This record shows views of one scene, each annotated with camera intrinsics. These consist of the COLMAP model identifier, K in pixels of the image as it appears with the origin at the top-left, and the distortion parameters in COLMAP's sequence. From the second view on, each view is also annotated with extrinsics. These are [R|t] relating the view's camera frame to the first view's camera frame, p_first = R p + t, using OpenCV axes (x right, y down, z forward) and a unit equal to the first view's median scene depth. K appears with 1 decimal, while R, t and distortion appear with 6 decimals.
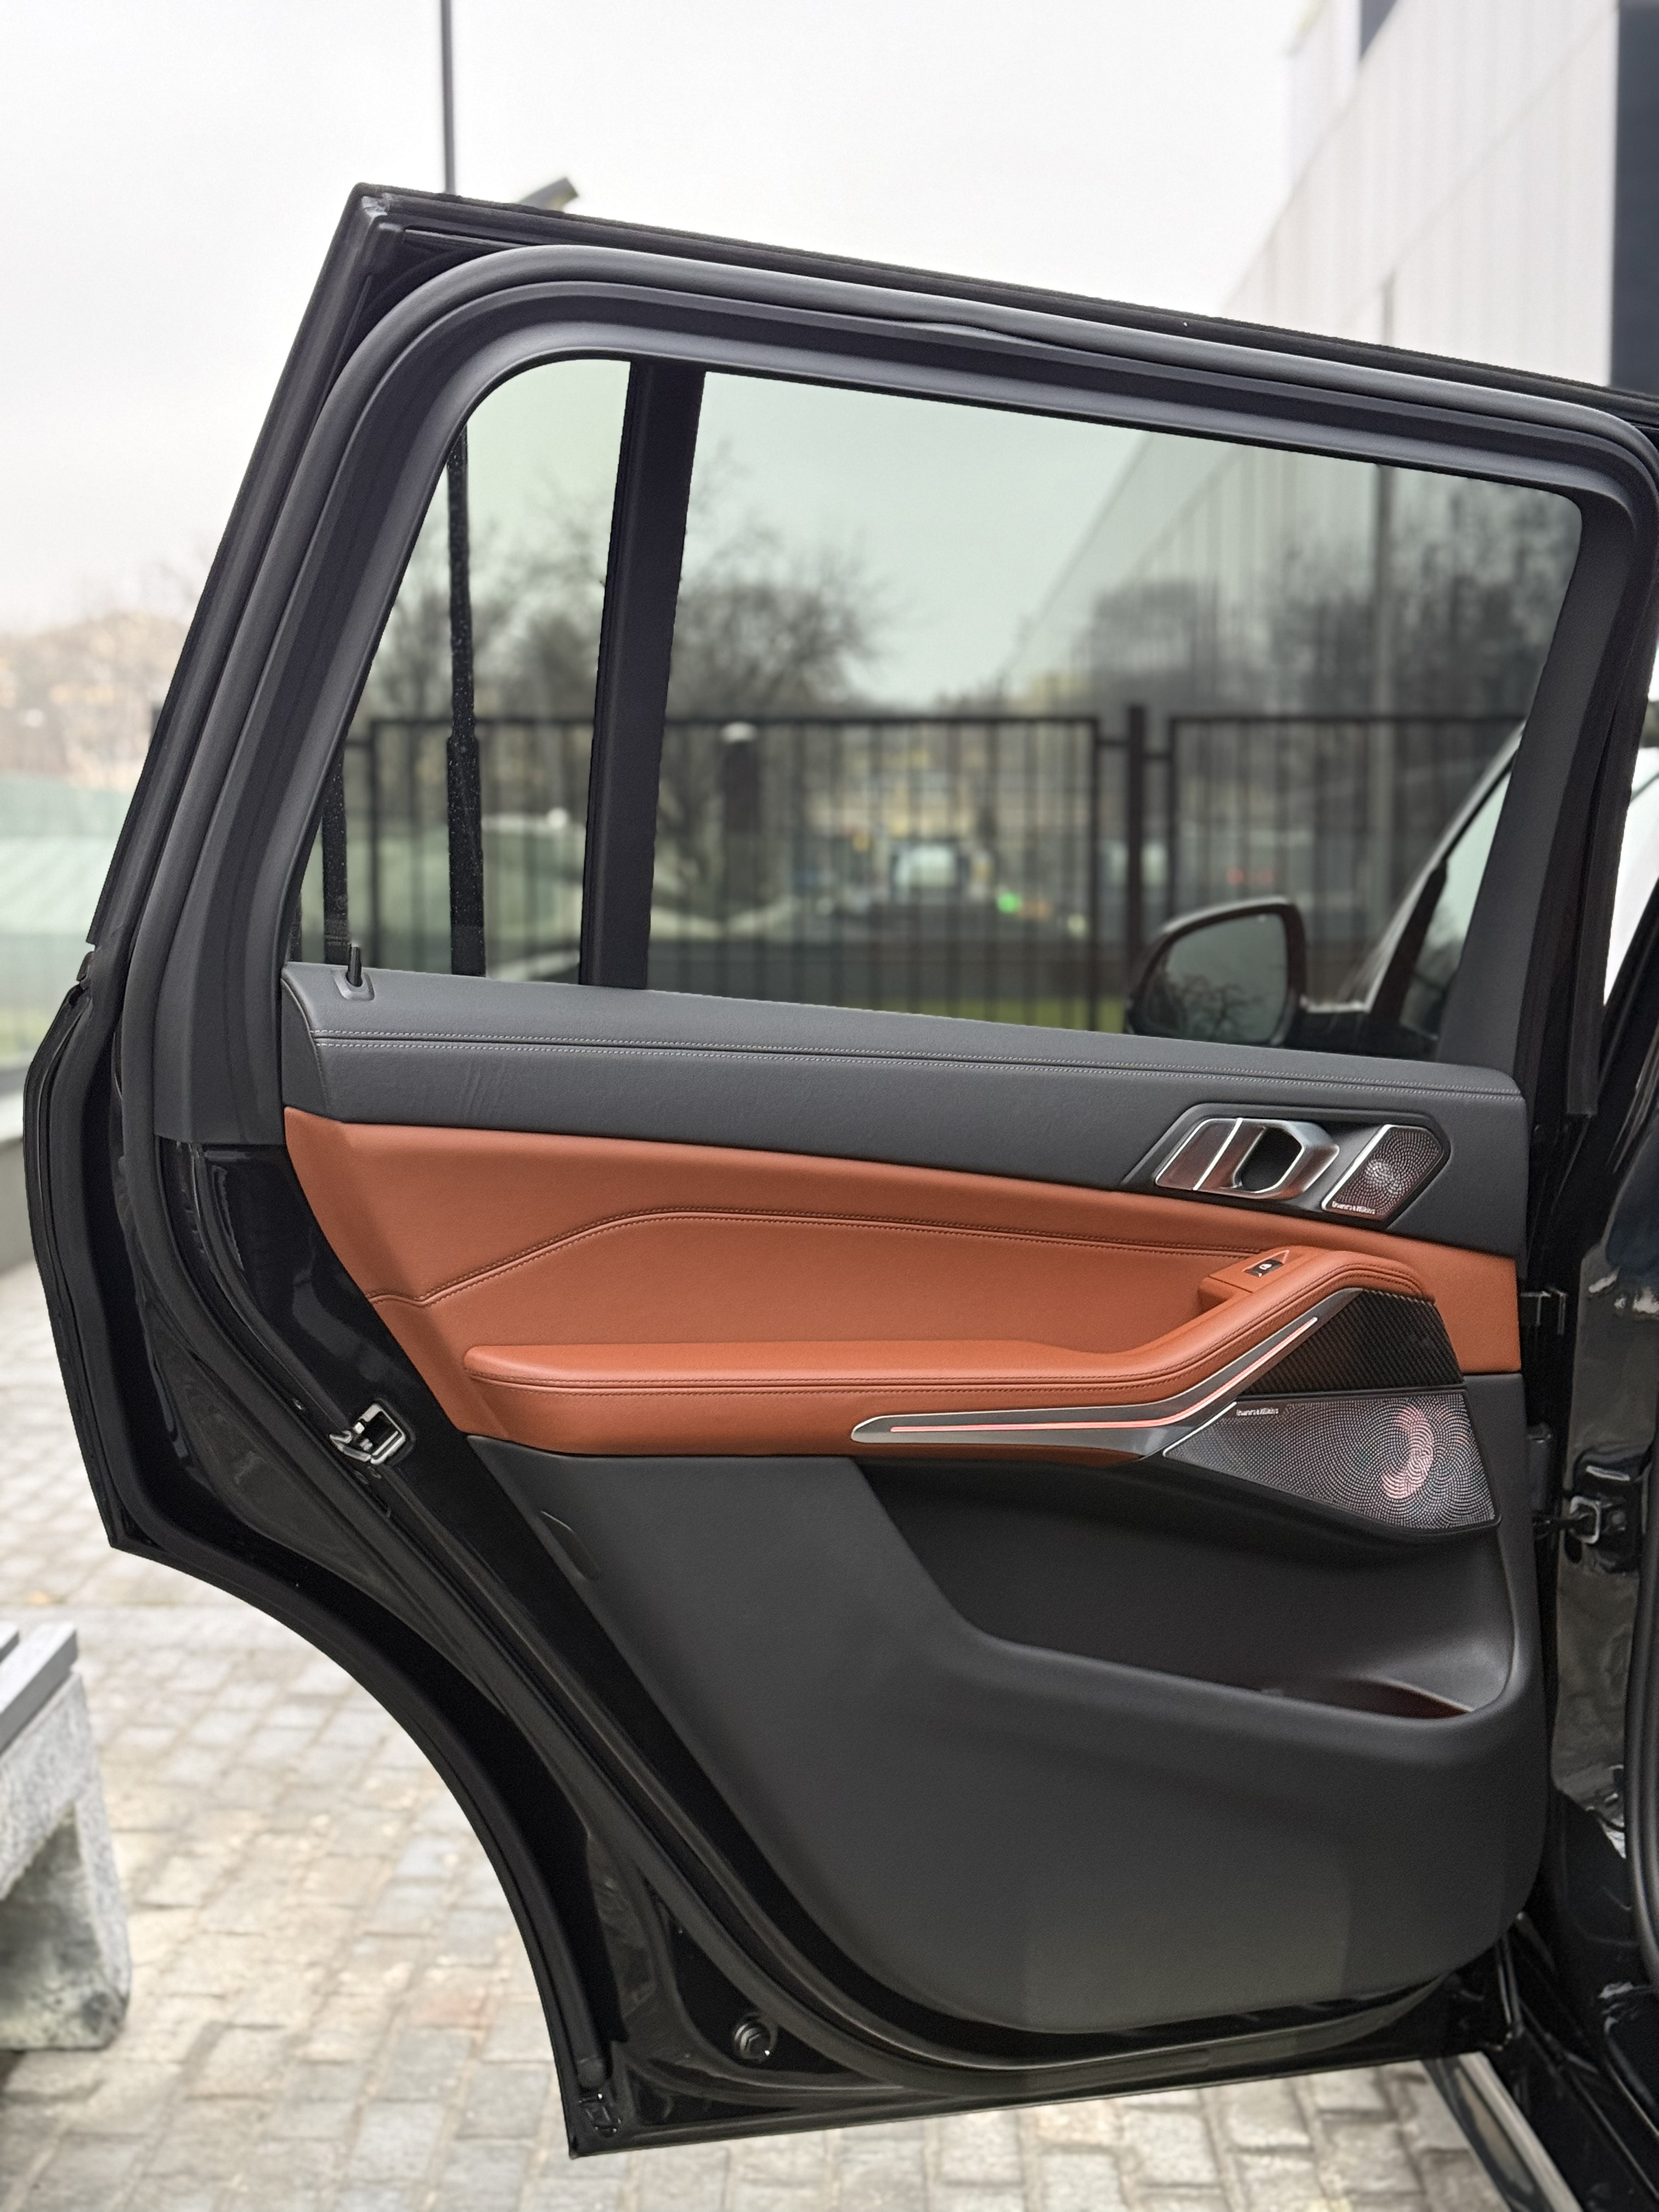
lens RADIAL K [[3072.6, 0, 829.5], [0, 3072.6, 1106.0], [0, 0, 1]] dist [0.153189, -0.304572]
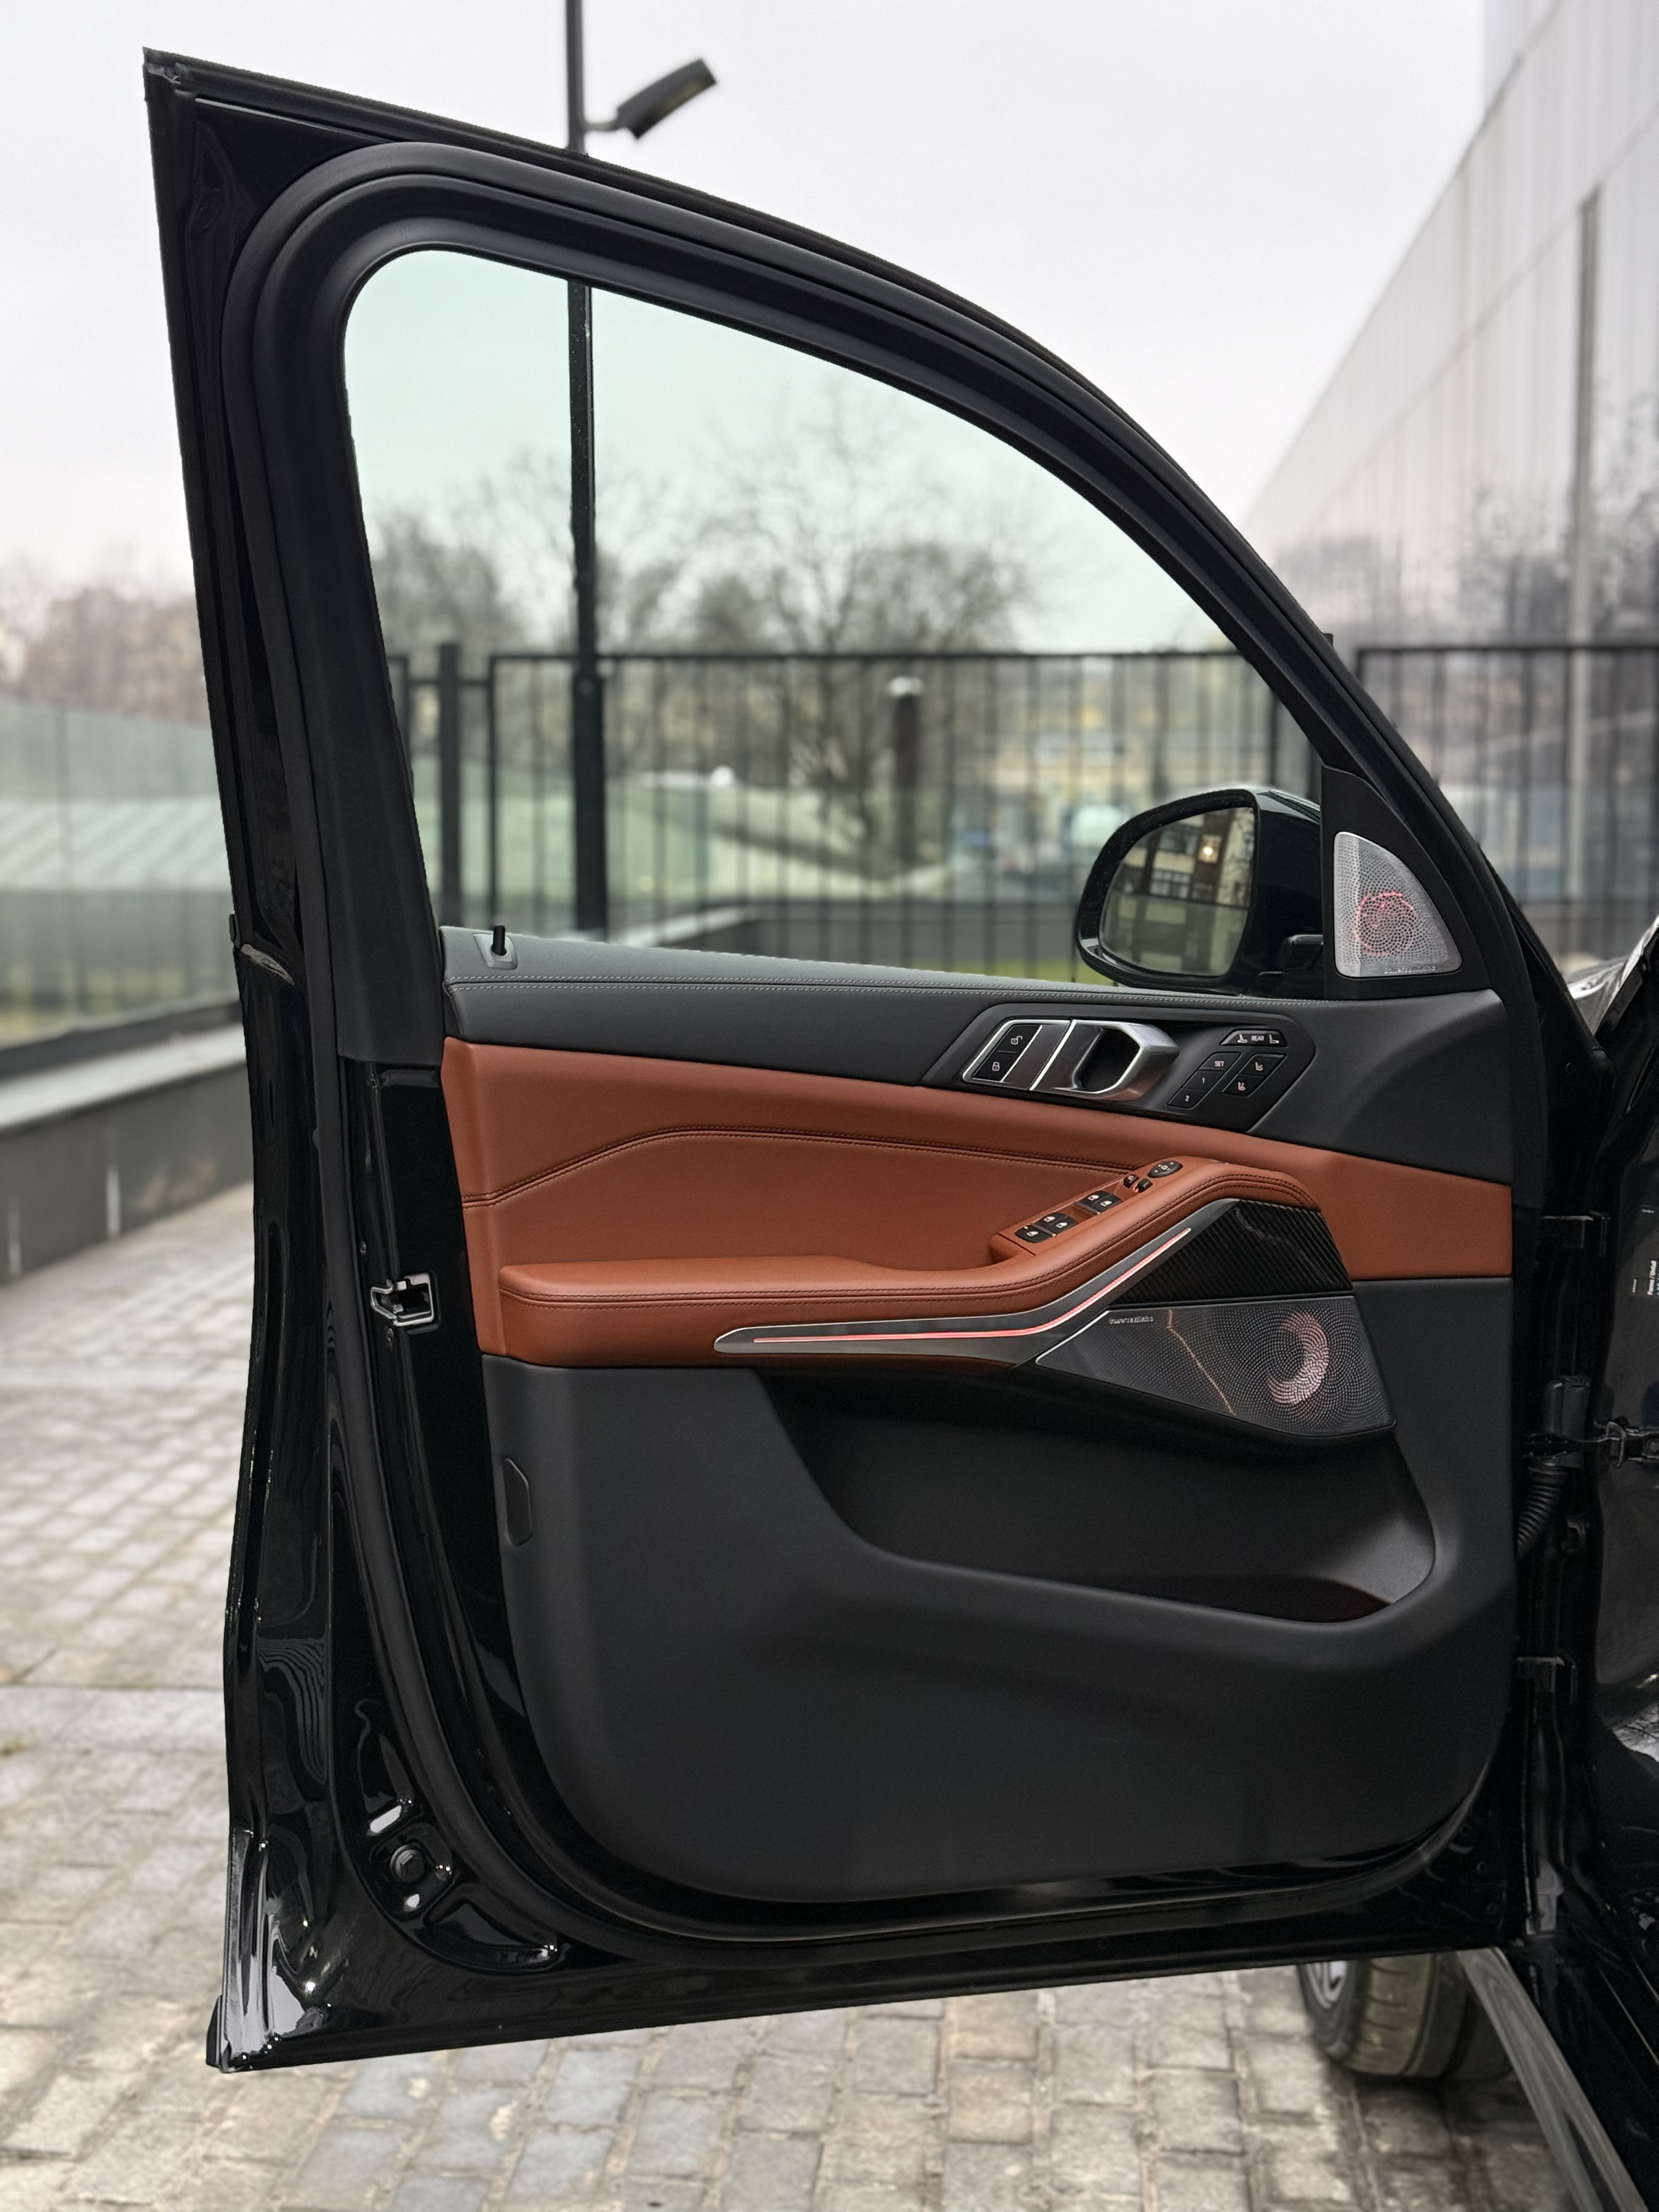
lens RADIAL K [[3072.6, 0, 829.5], [0, 3072.6, 1106.0], [0, 0, 1]] dist [0.153189, -0.304572]
pose [[0.998442, 0.005180, -0.055550, 0.014936], [-0.004455, 0.999903, 0.013171, -0.005595], [0.055613, -0.012904, 0.998369, 0.194024]]
